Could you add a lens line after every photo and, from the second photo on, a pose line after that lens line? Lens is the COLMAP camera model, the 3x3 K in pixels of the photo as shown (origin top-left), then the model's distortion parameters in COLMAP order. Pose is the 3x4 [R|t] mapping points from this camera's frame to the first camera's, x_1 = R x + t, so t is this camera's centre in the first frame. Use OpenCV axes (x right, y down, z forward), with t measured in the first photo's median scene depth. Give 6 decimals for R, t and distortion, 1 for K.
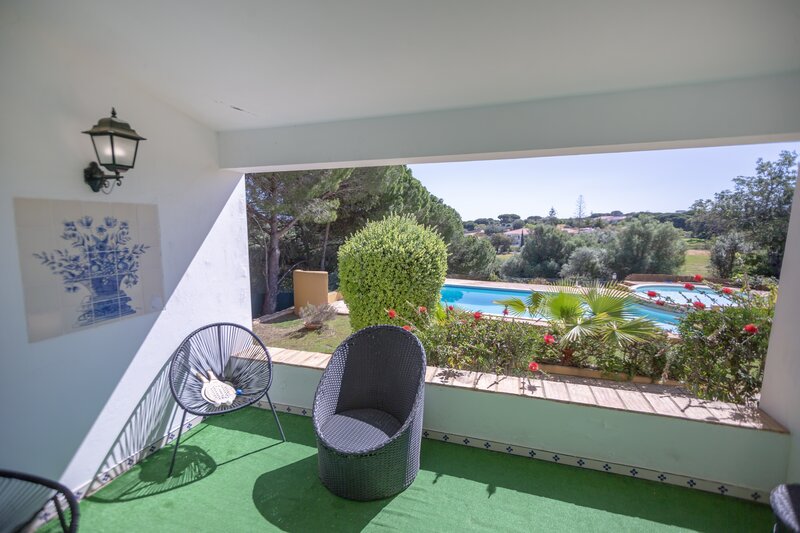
lens RADIAL K [[377.5, 0, 385.8], [0, 377.5, 267.7], [0, 0, 1]] dist [0.005183, -0.000381]
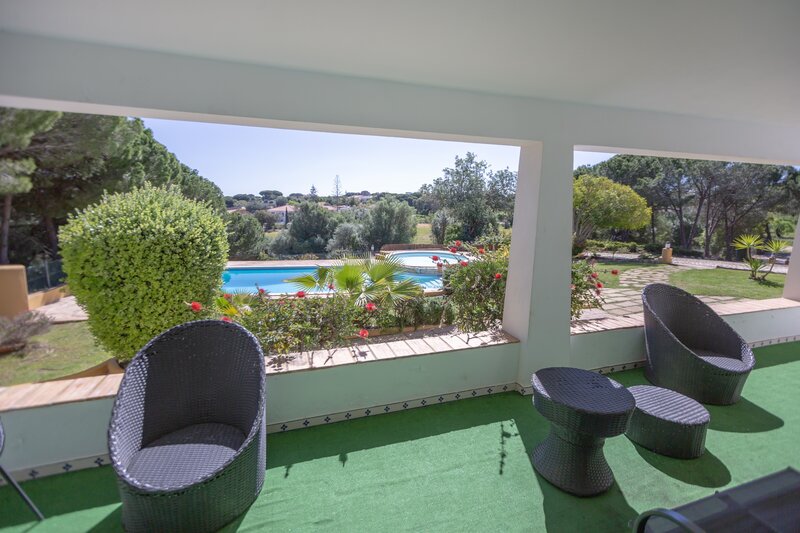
lens RADIAL K [[377.5, 0, 415.4], [0, 377.5, 267.5], [0, 0, 1]] dist [0.005183, -0.000381]
pose [[0.777683, -0.092701, 0.621785, -0.051173], [0.055864, 0.995346, 0.078524, -0.000575], [-0.626170, -0.026332, 0.779242, 0.027331]]
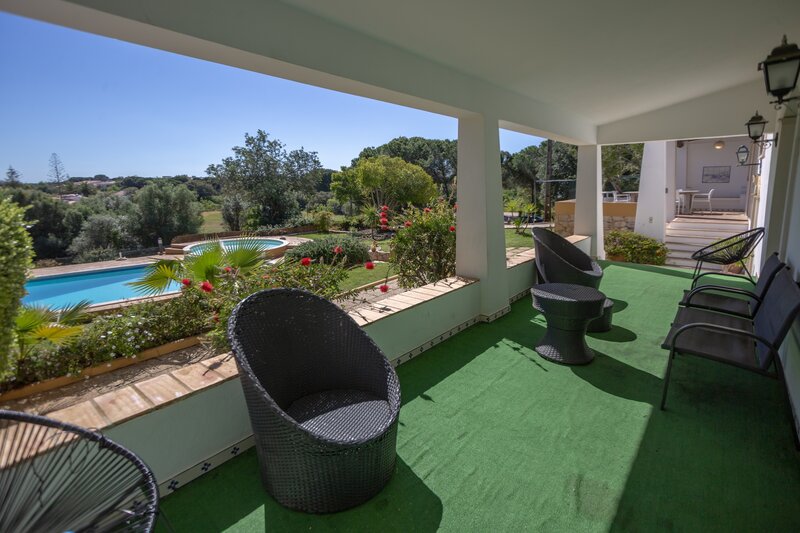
lens RADIAL K [[383.2, 0, 406.5], [0, 383.2, 258.6], [0, 0, 1]] dist [0.014795, 0.000367]
pose [[0.356388, -0.177718, 0.917281, -0.158905], [0.120484, 0.982289, 0.143501, 0.002977], [-0.926537, 0.059376, 0.371488, 0.127710]]
